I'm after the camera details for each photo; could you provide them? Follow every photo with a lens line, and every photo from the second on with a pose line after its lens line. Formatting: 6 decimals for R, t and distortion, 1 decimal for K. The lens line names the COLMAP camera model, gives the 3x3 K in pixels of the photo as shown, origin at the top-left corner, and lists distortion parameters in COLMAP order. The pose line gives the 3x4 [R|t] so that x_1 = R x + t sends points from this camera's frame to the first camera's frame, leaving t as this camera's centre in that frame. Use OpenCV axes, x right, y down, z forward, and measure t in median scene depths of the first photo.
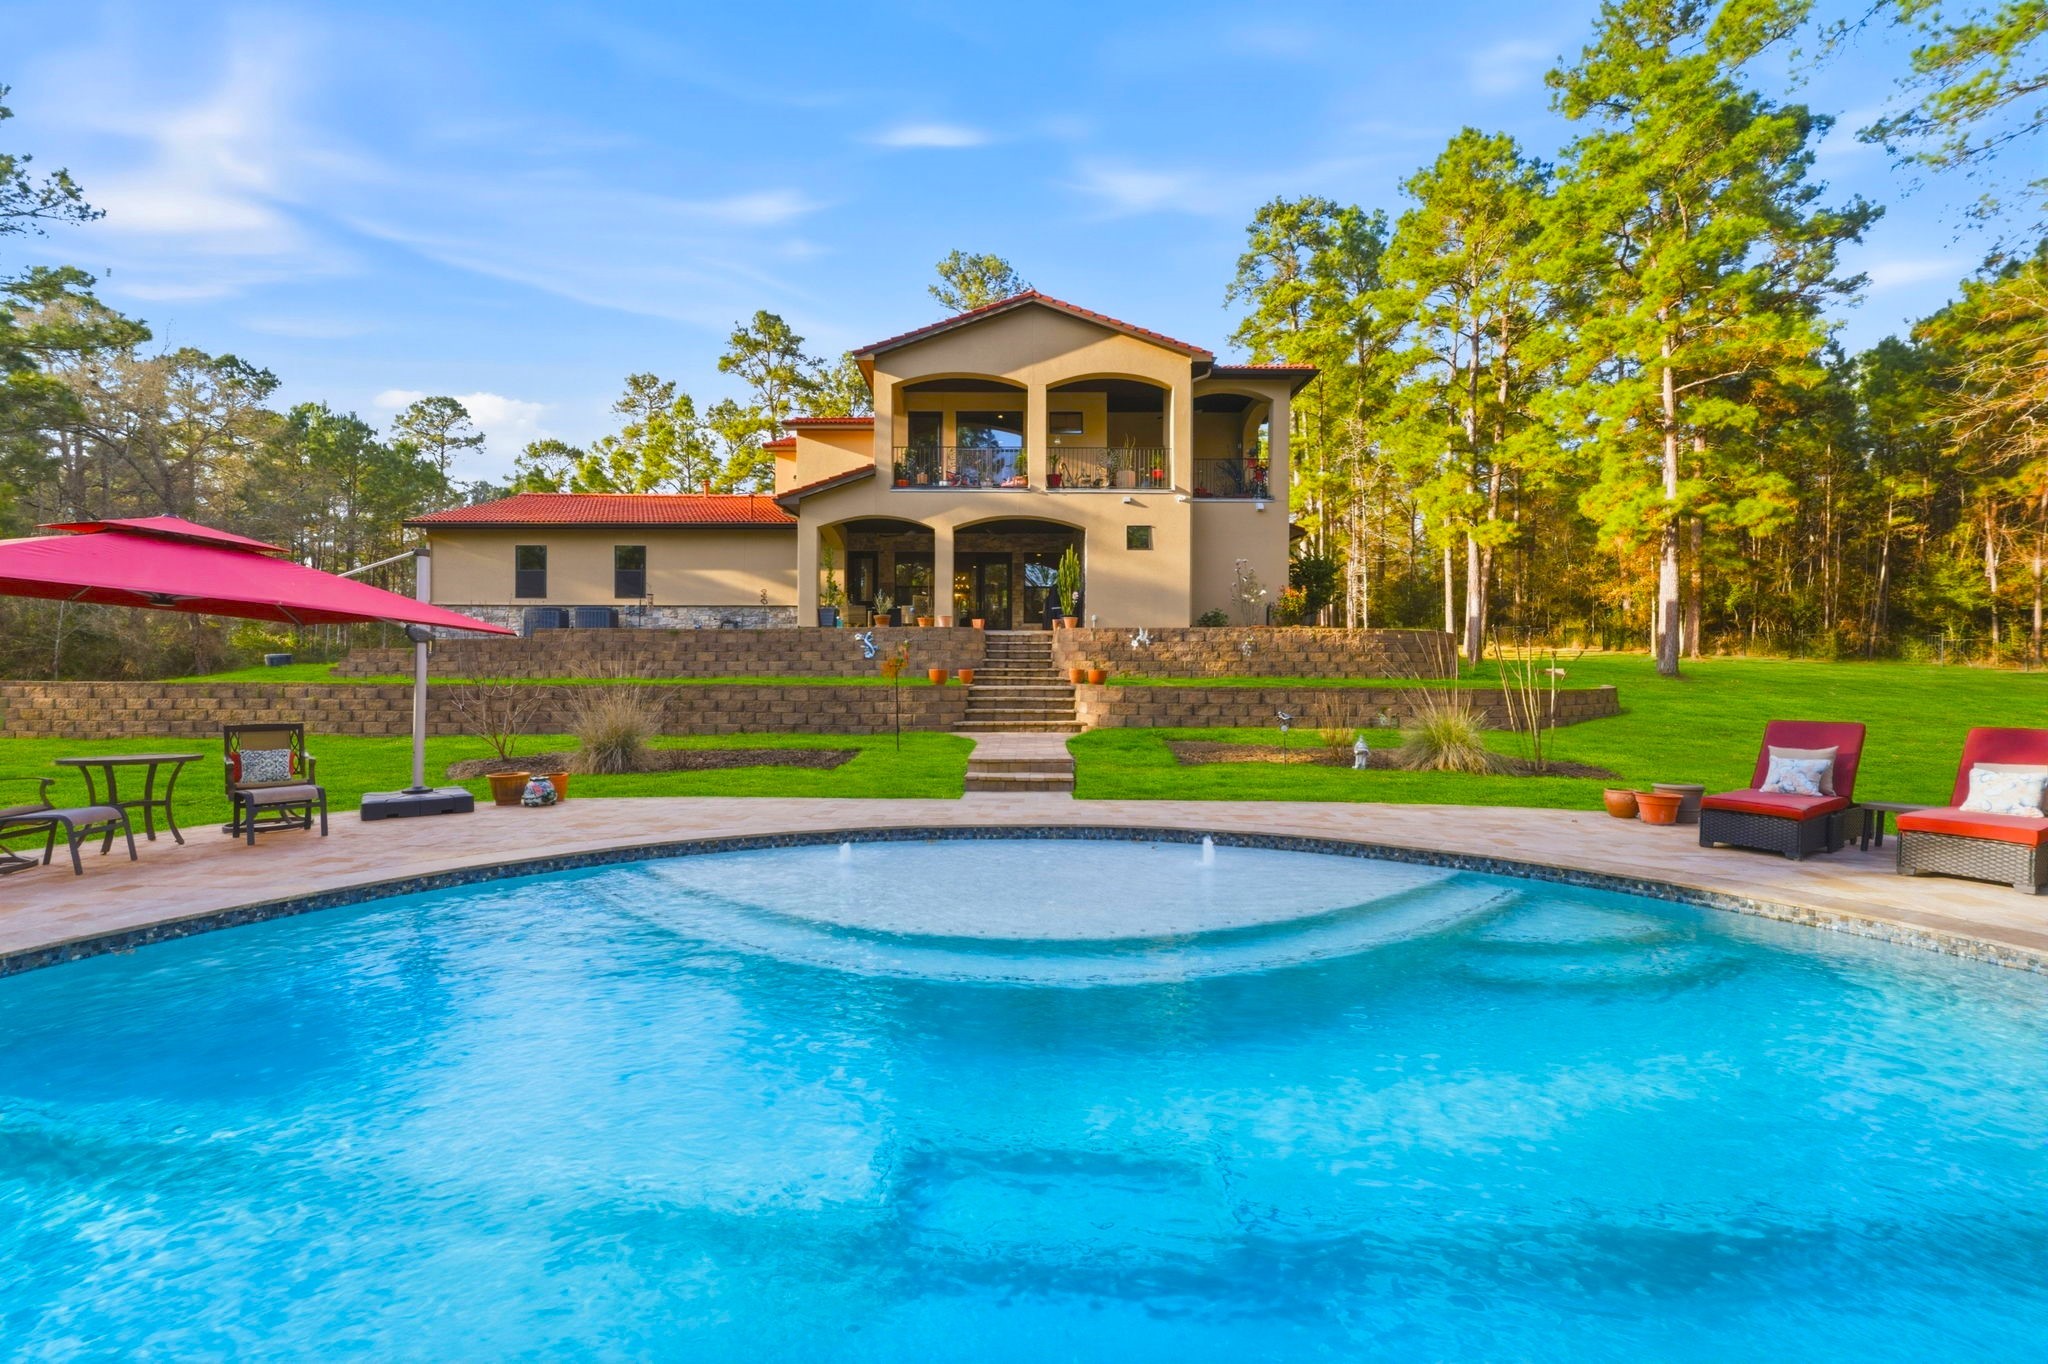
lens RADIAL K [[856.9, 0, 1022.2], [0, 856.9, 659.8], [0, 0, 1]] dist [-0.002036, -0.000178]
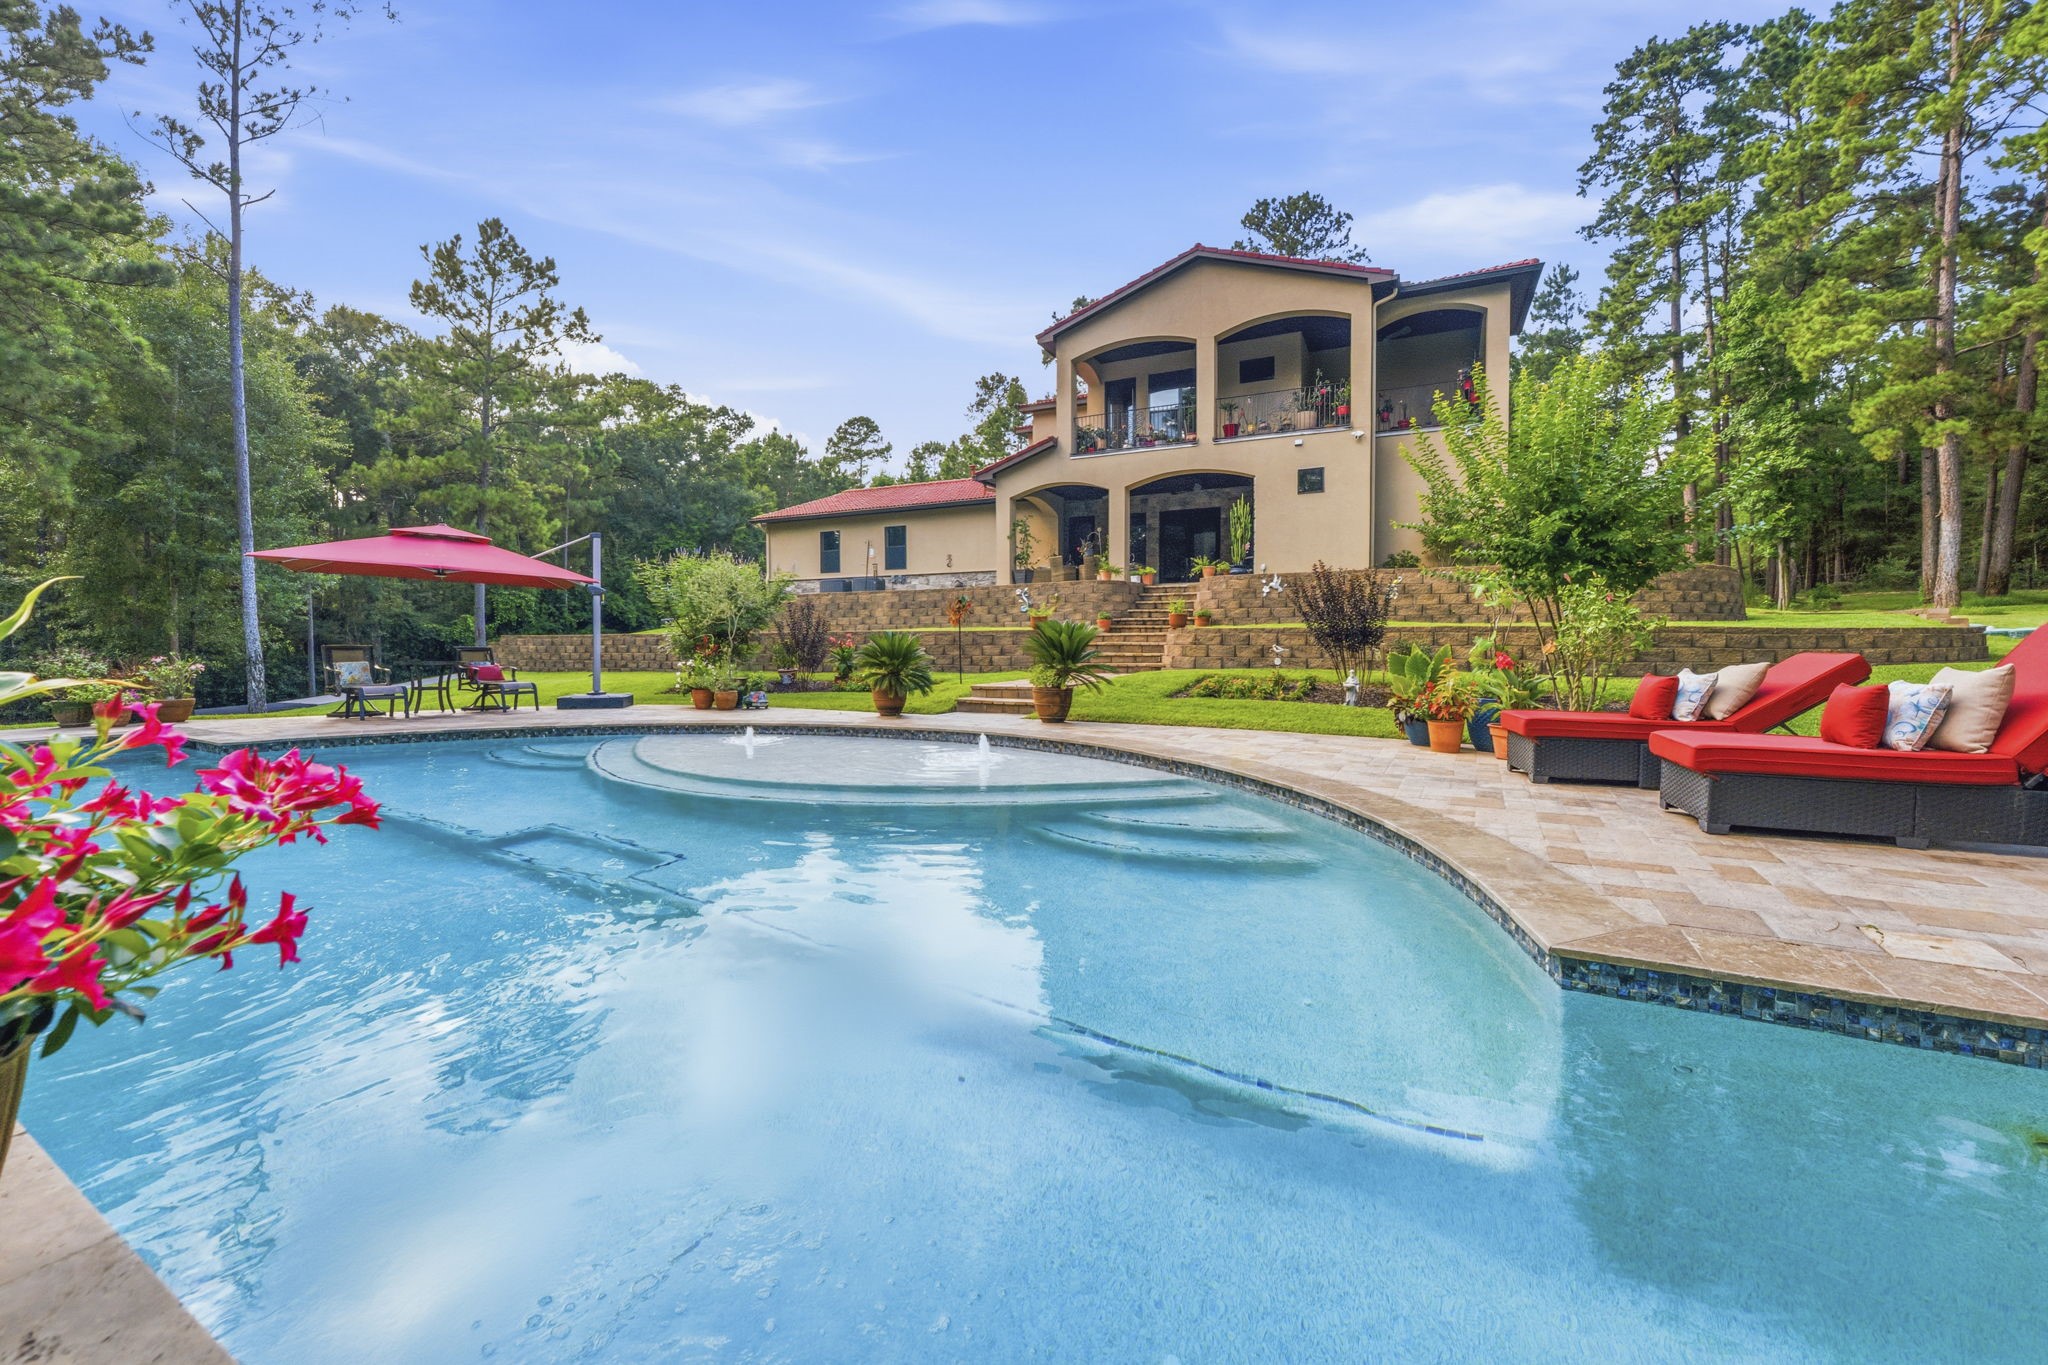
lens RADIAL K [[856.9, 0, 1022.2], [0, 856.9, 660.3], [0, 0, 1]] dist [-0.002036, -0.000178]
pose [[0.889216, 0.003442, -0.457475, 0.278010], [0.011150, 0.999512, 0.029195, 0.025017], [0.457352, -0.031061, 0.888743, -0.003070]]
